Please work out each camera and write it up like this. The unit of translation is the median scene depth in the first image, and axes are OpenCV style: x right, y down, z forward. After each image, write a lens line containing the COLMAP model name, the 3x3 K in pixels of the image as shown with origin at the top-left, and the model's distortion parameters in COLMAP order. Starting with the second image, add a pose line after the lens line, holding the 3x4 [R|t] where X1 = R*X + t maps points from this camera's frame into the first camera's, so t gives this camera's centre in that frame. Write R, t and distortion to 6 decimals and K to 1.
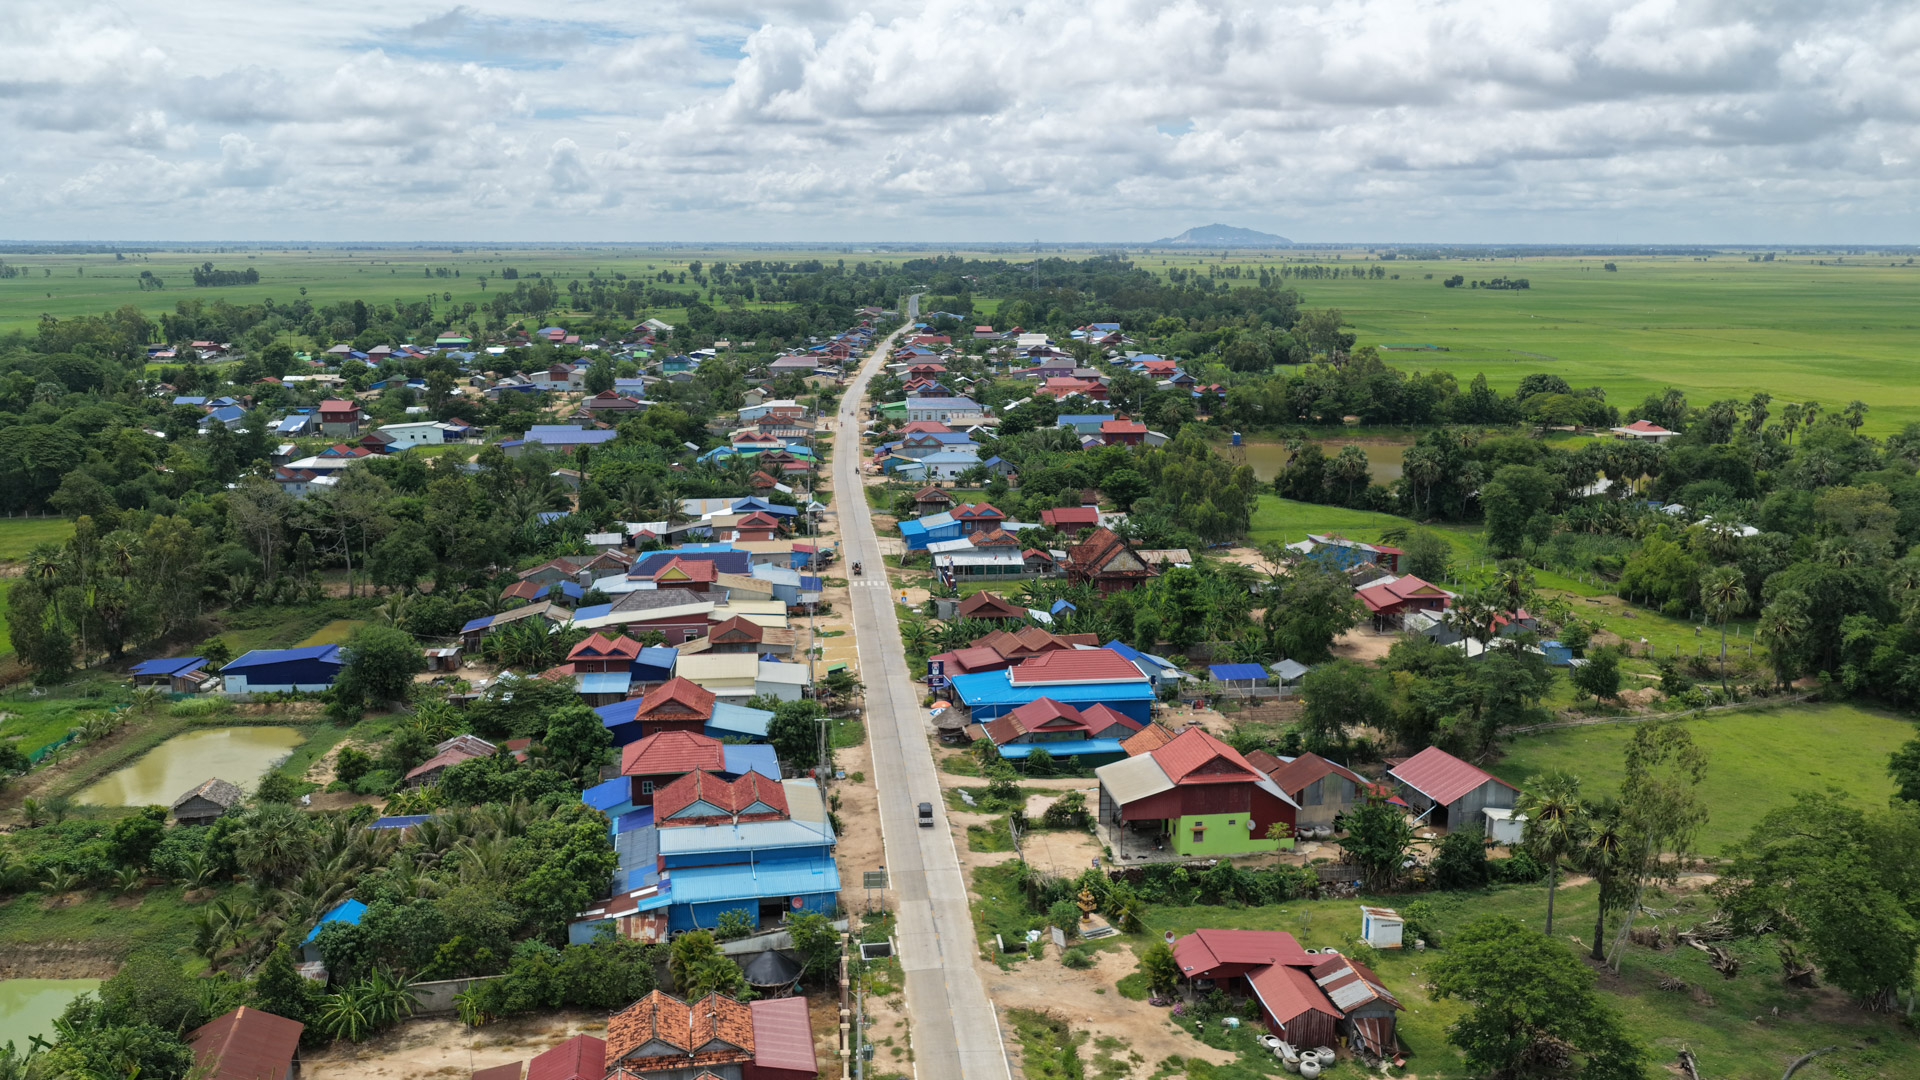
lens RADIAL K [[1562.9, 0, 970.8], [0, 1562.9, 540.8], [0, 0, 1]] dist [-0.011162, 0.012508]
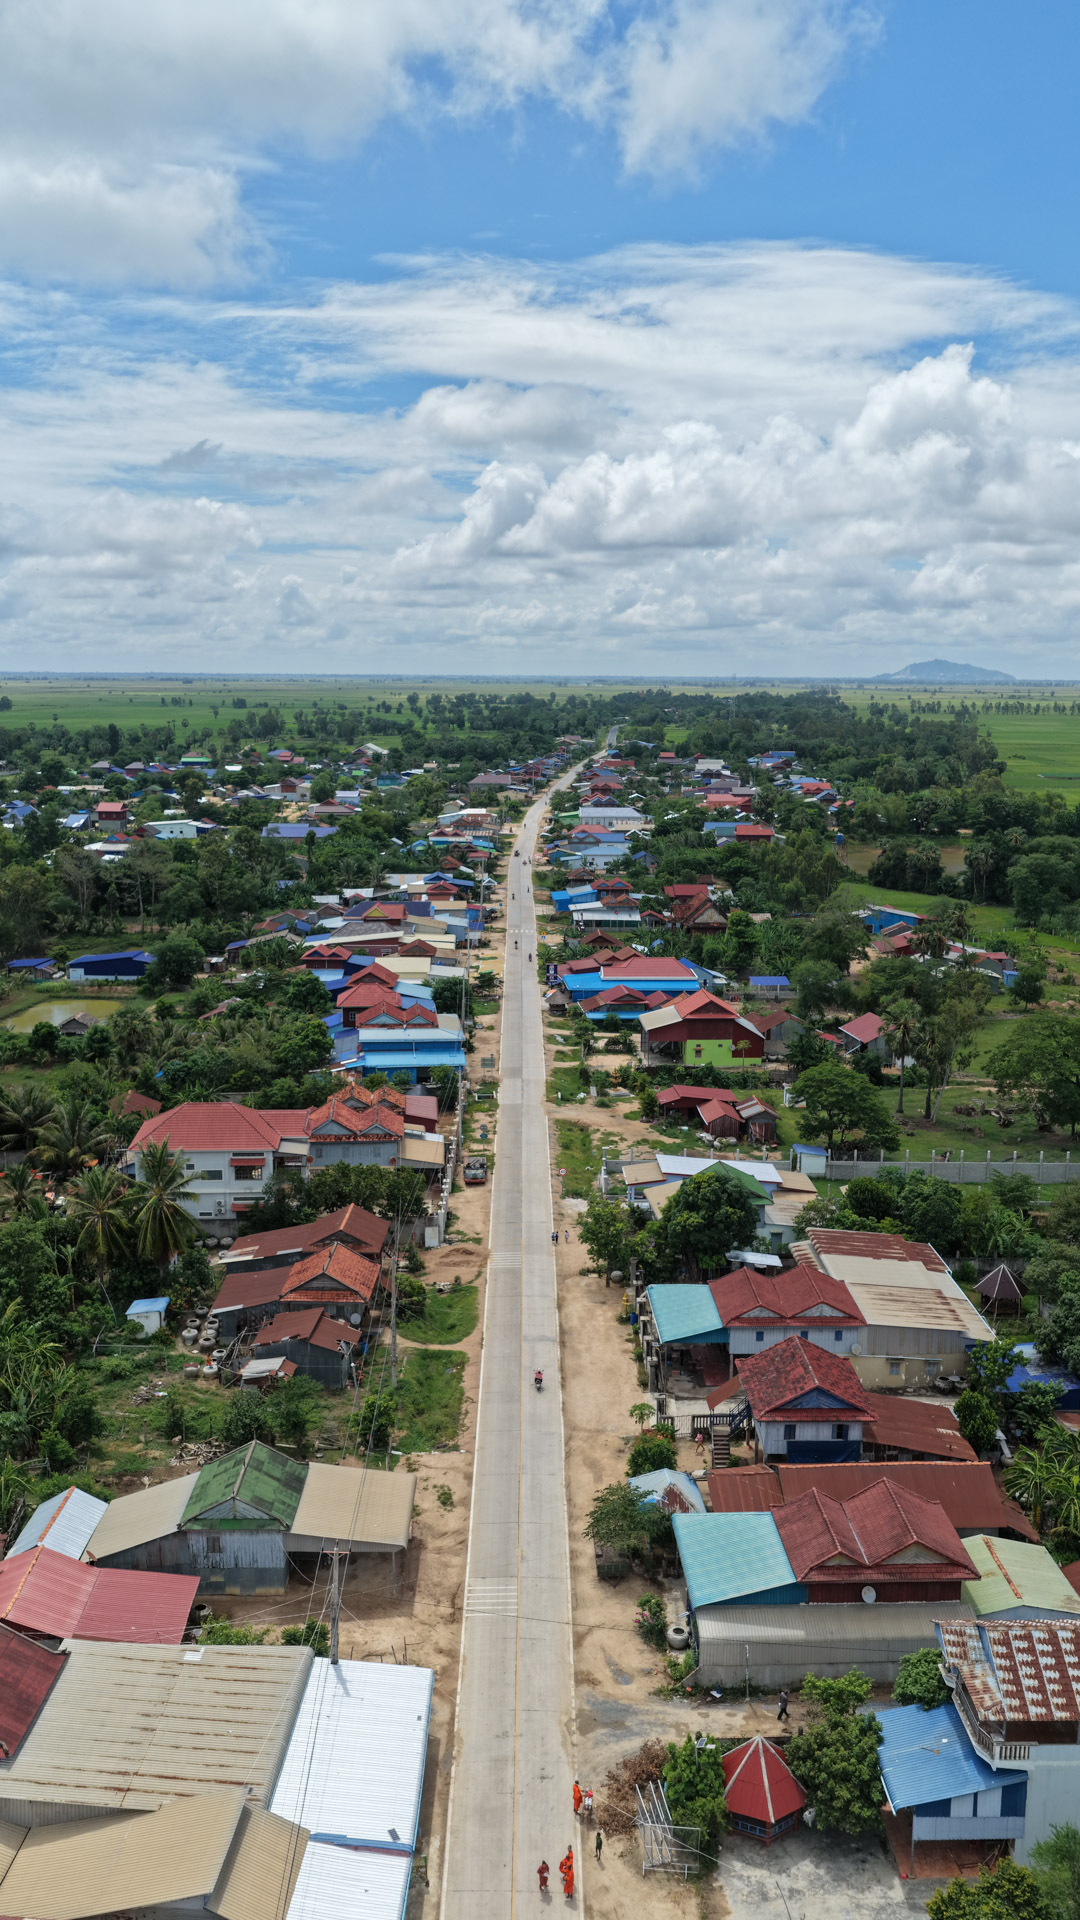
lens RADIAL K [[1552.5, 0, 540.0], [0, 1552.5, 960.0], [0, 0, 1]] dist [-0.007320, 0.010250]
pose [[0.995712, 0.021941, -0.089868, 0.046254], [-0.022647, 0.999720, -0.006843, 0.040352], [0.089692, 0.008849, 0.995930, -0.208469]]
